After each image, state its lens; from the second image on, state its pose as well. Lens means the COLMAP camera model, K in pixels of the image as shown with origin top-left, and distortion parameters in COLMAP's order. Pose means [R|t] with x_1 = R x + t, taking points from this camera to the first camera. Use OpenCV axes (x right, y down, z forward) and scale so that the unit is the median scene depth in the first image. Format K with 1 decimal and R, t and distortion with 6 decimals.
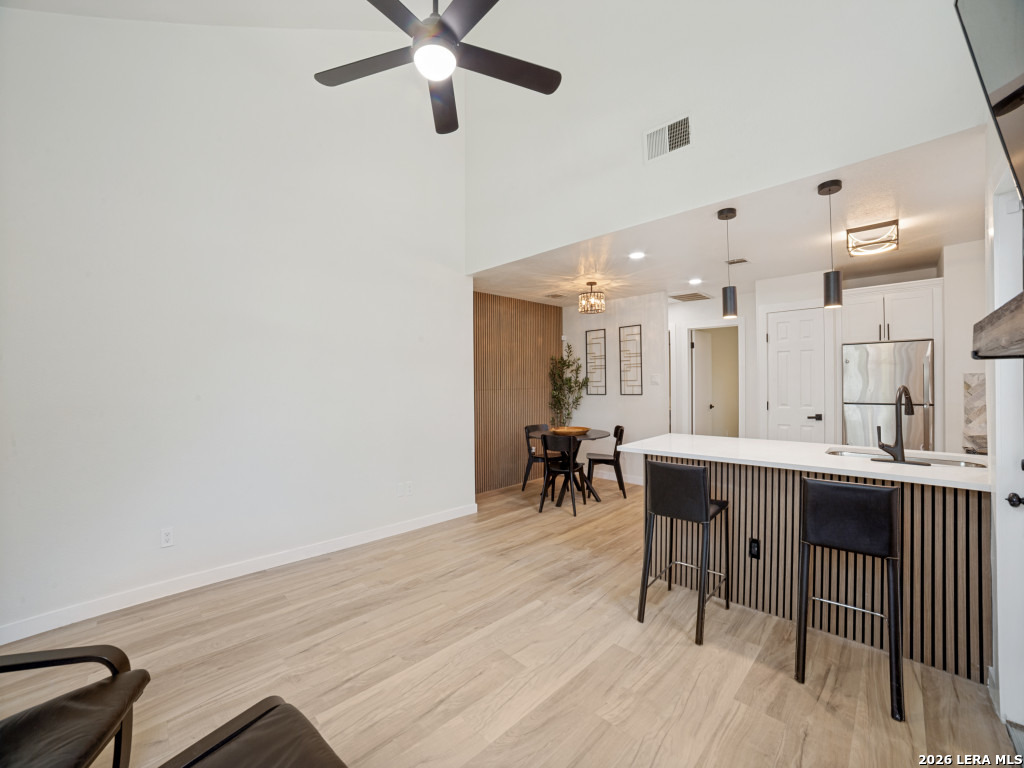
lens RADIAL K [[416.8, 0, 514.9], [0, 416.8, 384.6], [0, 0, 1]] dist [-0.110096, 0.037587]
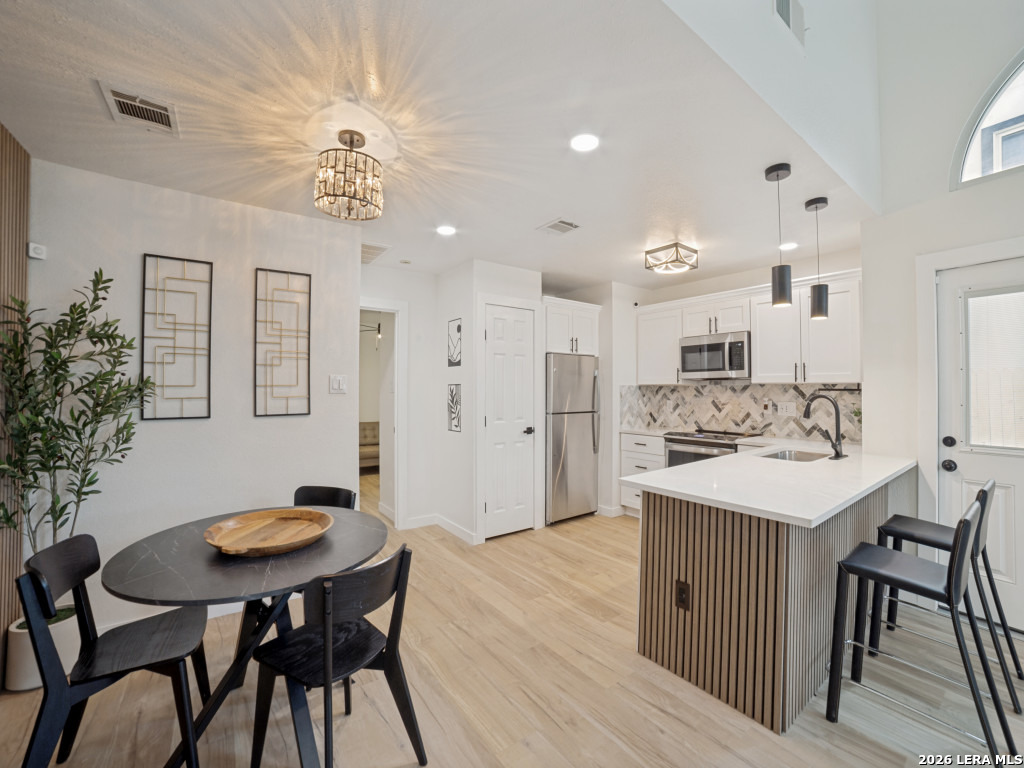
lens RADIAL K [[423.3, 0, 515.5], [0, 423.3, 381.7], [0, 0, 1]] dist [-0.112937, 0.040638]
pose [[0.150464, 0.033048, 0.988063, -0.252023], [0.004627, 0.999407, -0.034132, 0.004941], [-0.988605, 0.009707, 0.150222, 1.158355]]
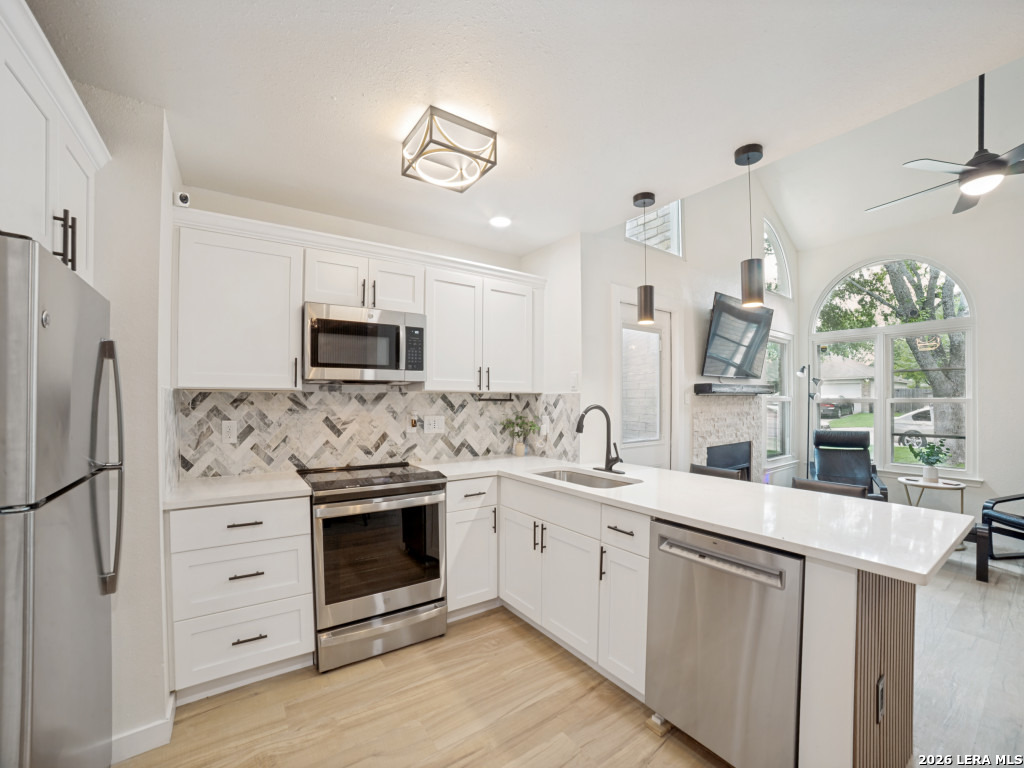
lens RADIAL K [[416.3, 0, 527.1], [0, 416.3, 396.2], [0, 0, 1]] dist [-0.109280, 0.035591]
pose [[-0.985771, 0.015053, 0.167419, 0.650699], [0.014935, 0.999887, -0.001965, -0.010976], [-0.167430, 0.000563, -0.985884, 1.437682]]
